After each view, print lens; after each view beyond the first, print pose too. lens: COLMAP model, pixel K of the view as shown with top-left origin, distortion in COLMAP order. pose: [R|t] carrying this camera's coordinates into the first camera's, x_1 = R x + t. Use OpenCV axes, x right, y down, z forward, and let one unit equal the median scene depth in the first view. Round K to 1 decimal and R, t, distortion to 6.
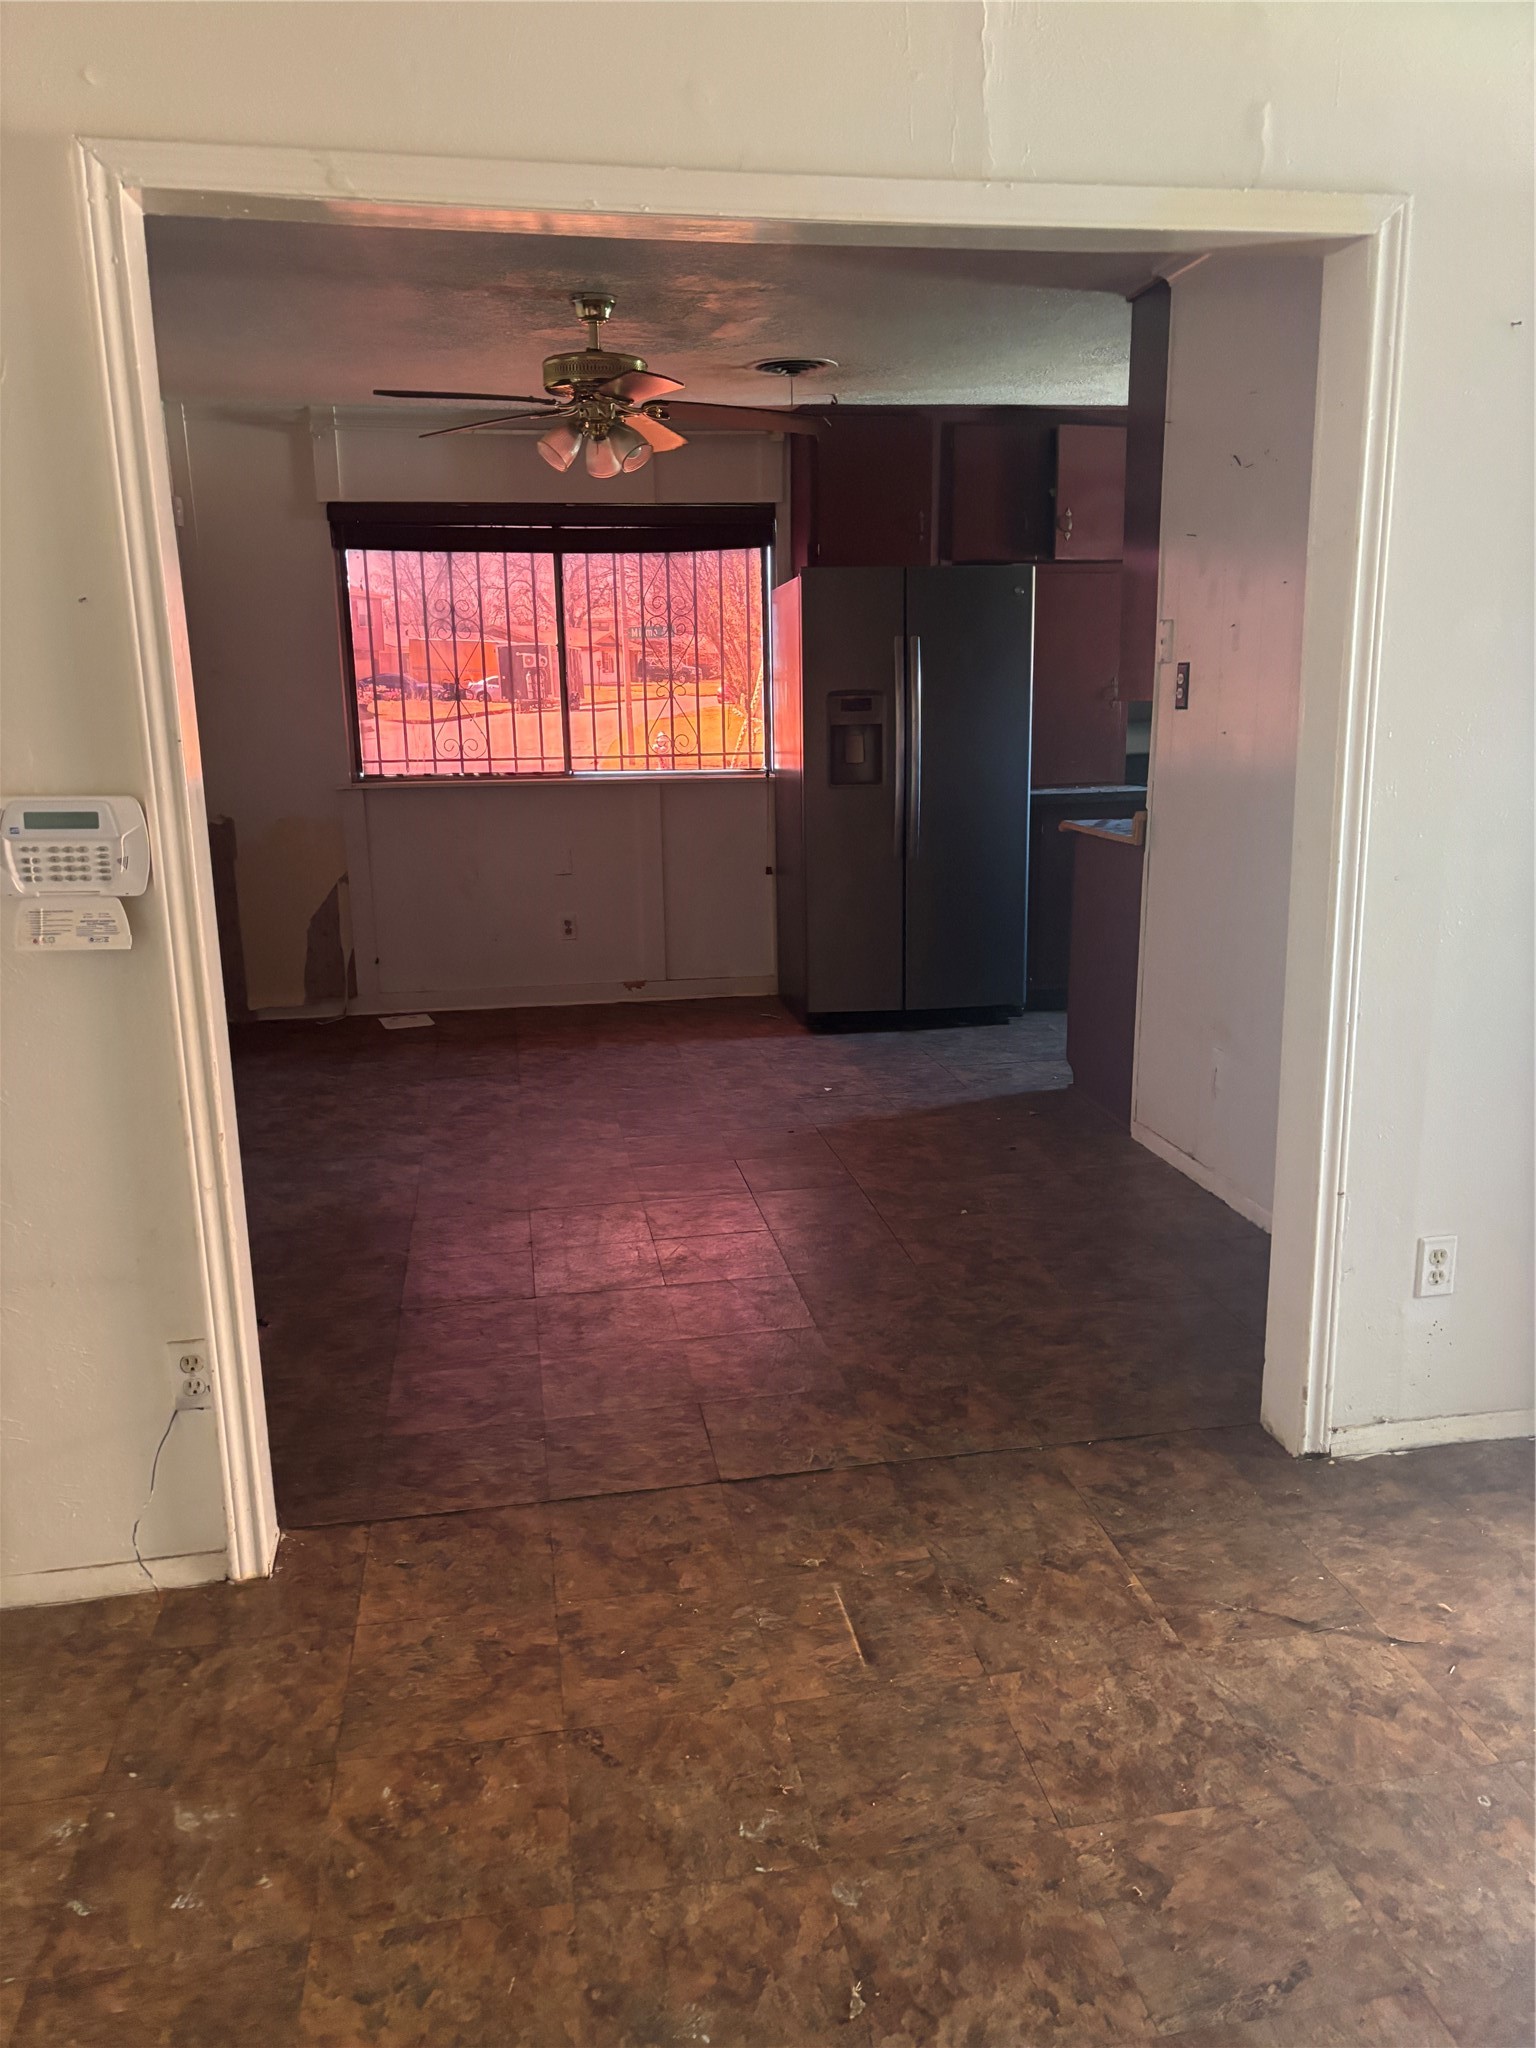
lens RADIAL K [[1509.9, 0, 768.0], [0, 1509.9, 1024.0], [0, 0, 1]] dist [0.047658, -0.048283]
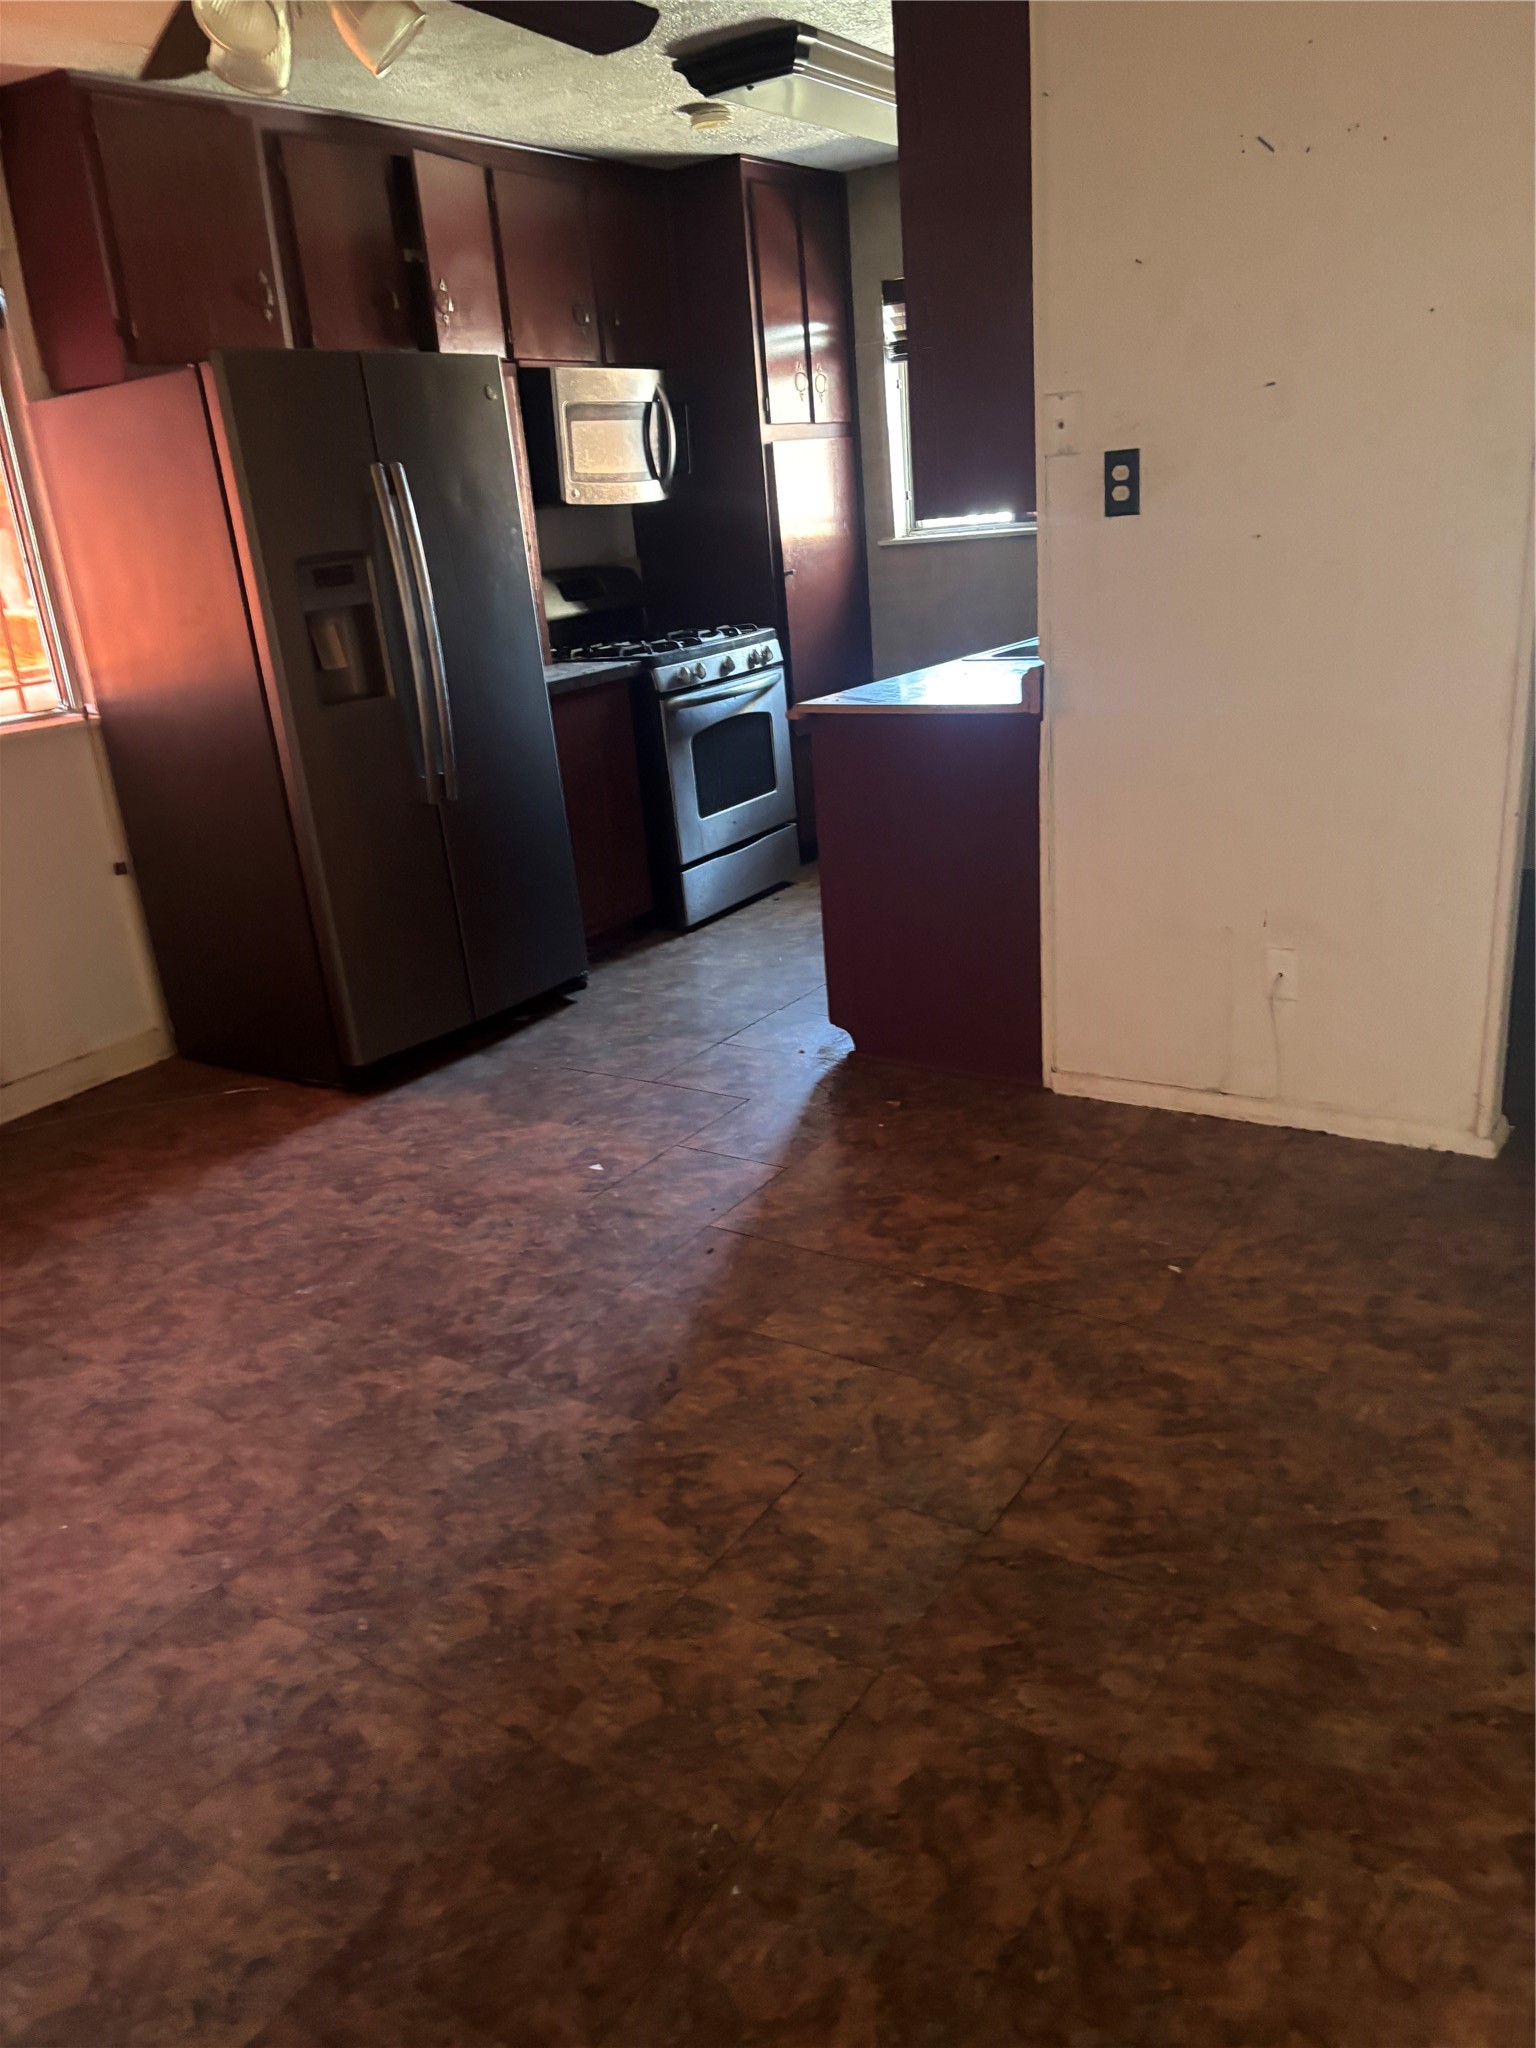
lens RADIAL K [[1542.1, 0, 772.0], [0, 1542.1, 1046.8], [0, 0, 1]] dist [0.013117, 0.005001]
pose [[0.699083, -0.287102, 0.654871, -0.284221], [0.233167, 0.957321, 0.170791, -0.089202], [-0.675956, 0.033297, 0.736189, 0.401415]]
